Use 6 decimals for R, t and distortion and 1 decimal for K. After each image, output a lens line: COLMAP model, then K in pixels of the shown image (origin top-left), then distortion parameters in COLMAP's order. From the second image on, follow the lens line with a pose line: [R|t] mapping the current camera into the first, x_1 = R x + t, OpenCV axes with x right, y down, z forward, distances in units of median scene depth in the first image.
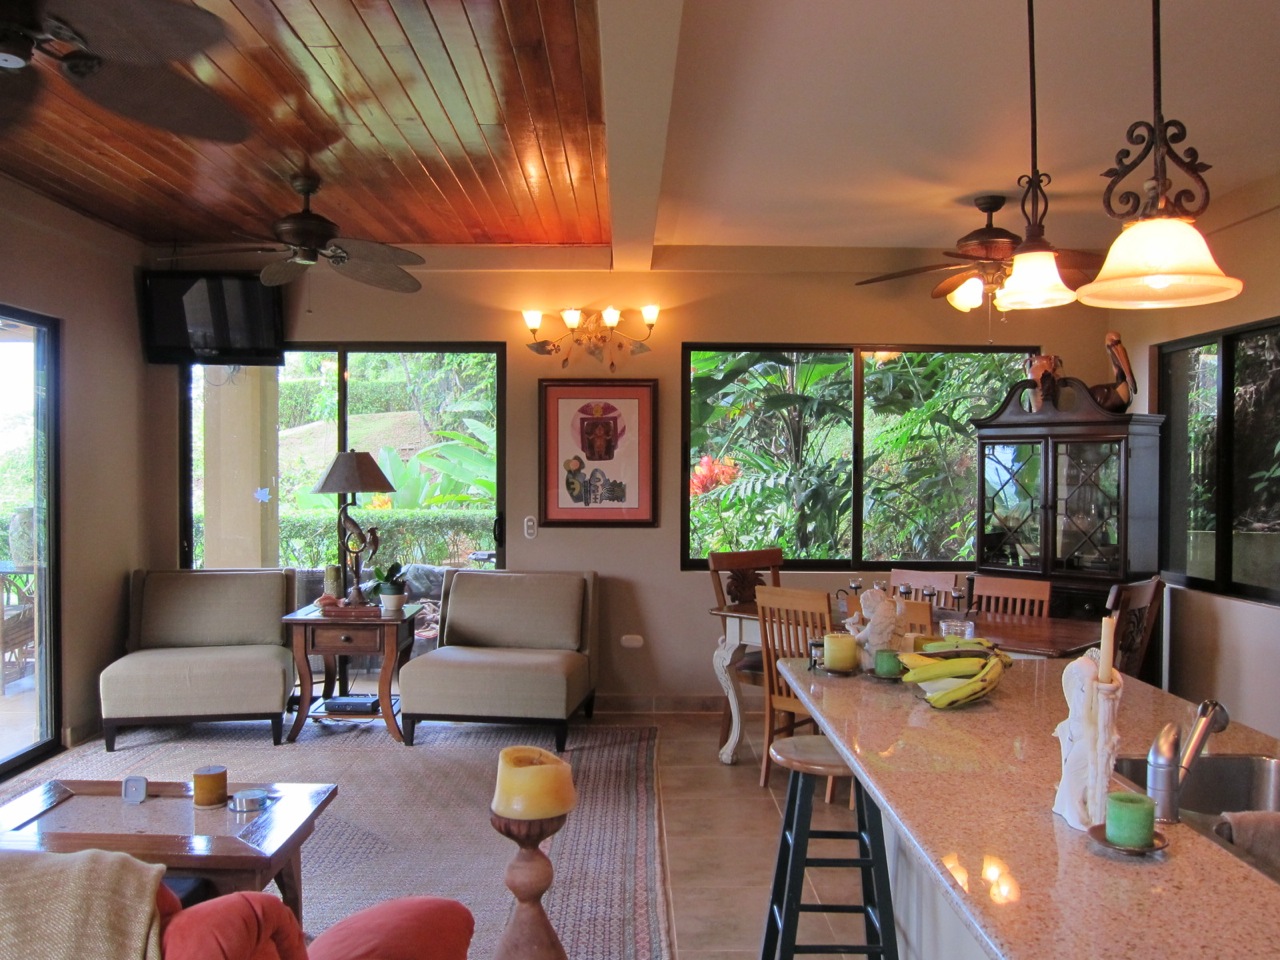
lens RADIAL K [[1068.7, 0, 640.6], [0, 1068.7, 477.9], [0, 0, 1]] dist [-0.063680, 0.024628]
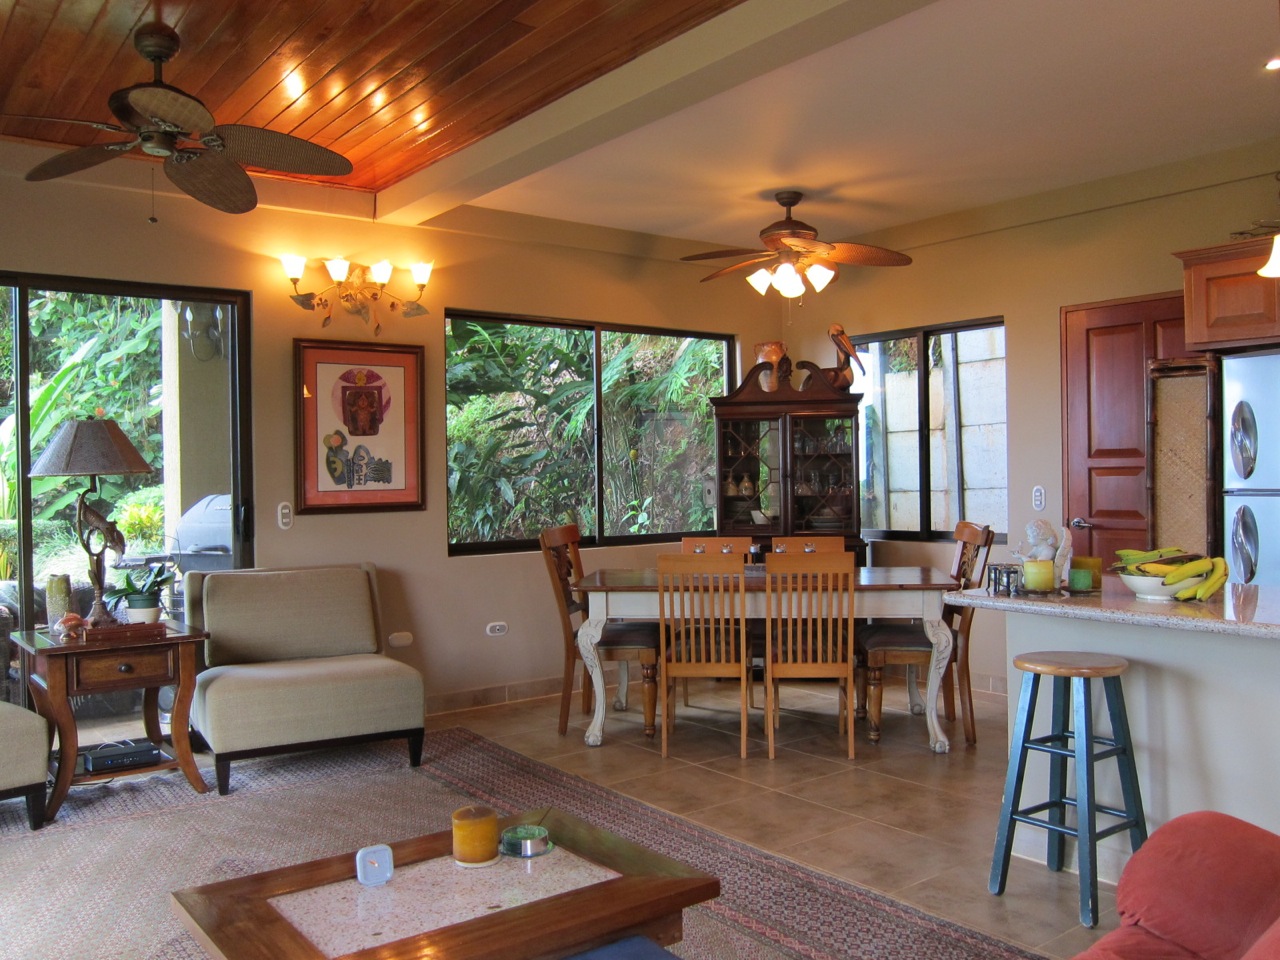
lens RADIAL K [[1068.7, 0, 628.5], [0, 1068.7, 479.0], [0, 0, 1]] dist [-0.063680, 0.024628]
pose [[0.799545, -0.019128, 0.600302, -0.388773], [0.023997, 0.999712, -0.000106, 0.024287], [-0.600127, 0.014490, 0.799774, 0.175140]]
